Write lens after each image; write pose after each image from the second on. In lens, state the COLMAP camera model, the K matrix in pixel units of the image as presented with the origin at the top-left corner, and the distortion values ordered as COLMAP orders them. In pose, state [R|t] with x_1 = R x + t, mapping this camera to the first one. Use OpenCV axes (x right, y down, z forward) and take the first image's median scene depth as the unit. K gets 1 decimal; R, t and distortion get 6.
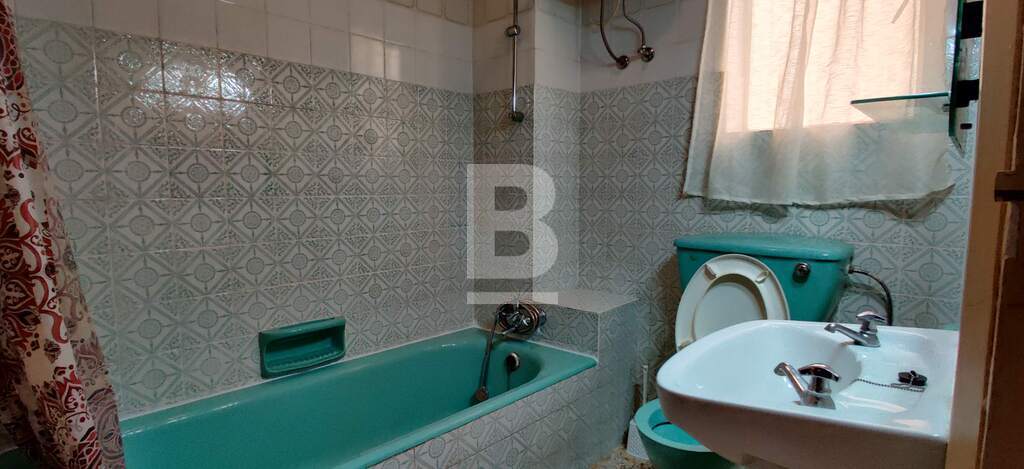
lens RADIAL K [[505.9, 0, 514.3], [0, 505.9, 239.4], [0, 0, 1]] dist [-0.013456, -0.000789]
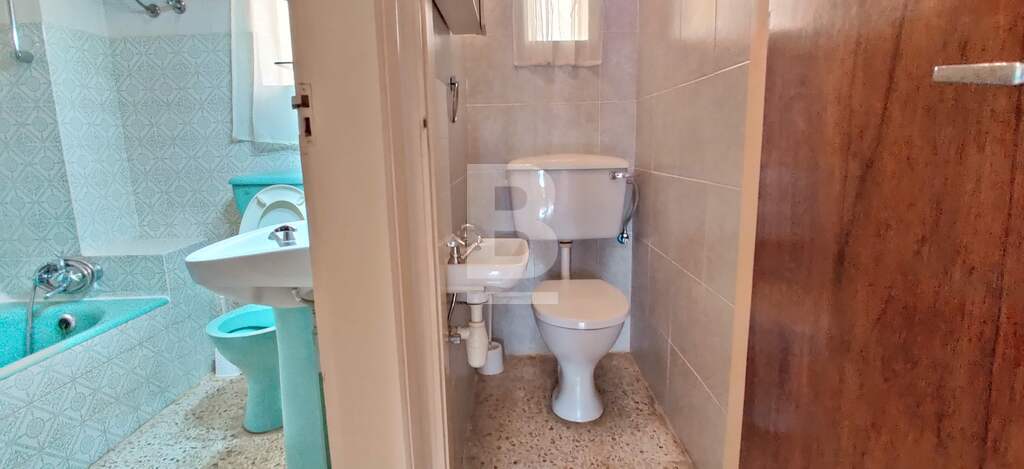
lens RADIAL K [[505.9, 0, 514.3], [0, 505.9, 239.4], [0, 0, 1]] dist [-0.013456, -0.000789]
pose [[0.736495, -0.142765, 0.661206, 0.017629], [0.092815, 0.989558, 0.110277, 0.063305], [-0.670045, -0.019849, 0.742055, -0.253299]]
